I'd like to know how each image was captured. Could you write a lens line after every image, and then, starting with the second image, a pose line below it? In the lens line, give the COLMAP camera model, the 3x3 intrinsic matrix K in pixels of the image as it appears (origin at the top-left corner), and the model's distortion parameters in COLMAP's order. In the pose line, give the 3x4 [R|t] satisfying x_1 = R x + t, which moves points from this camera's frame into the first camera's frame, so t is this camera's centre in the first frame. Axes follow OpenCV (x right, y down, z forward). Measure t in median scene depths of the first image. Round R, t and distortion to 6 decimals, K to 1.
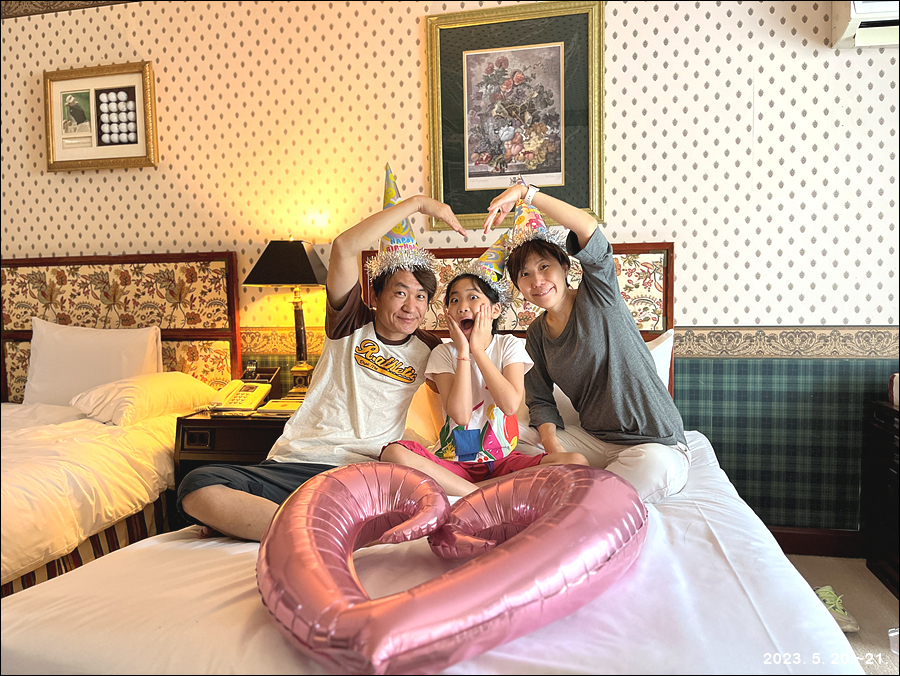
lens RADIAL K [[689.1, 0, 445.7], [0, 689.1, 337.8], [0, 0, 1]] dist [0.048945, -0.061362]
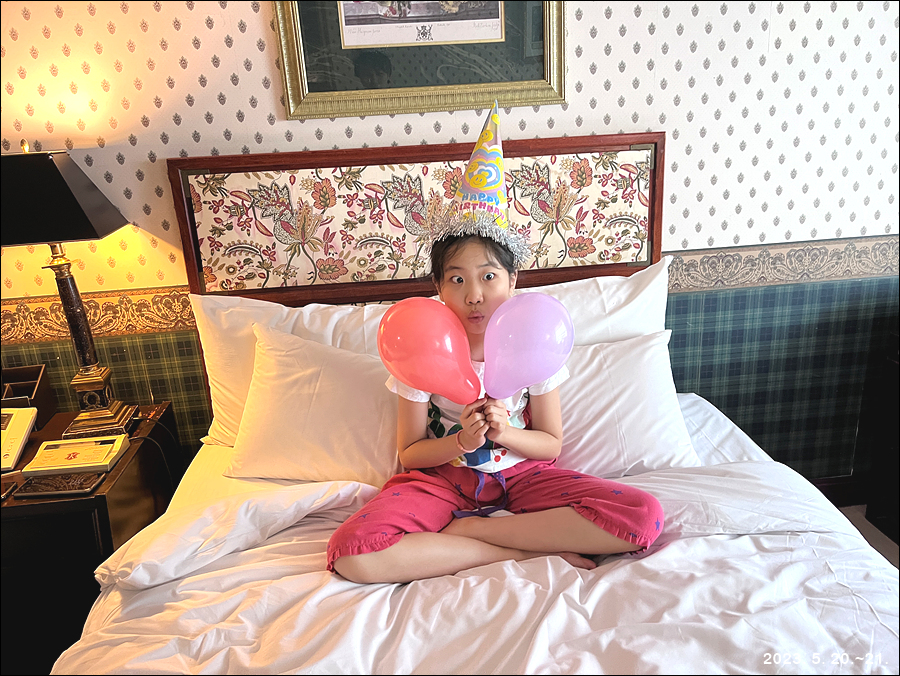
lens RADIAL K [[679.7, 0, 450.0], [0, 679.7, 329.0], [0, 0, 1]] dist [0.045514, -0.048365]
pose [[0.945401, -0.130164, 0.298789, -0.096180], [0.060183, 0.970740, 0.232467, -0.118110], [-0.320306, -0.201793, 0.925572, 0.403807]]
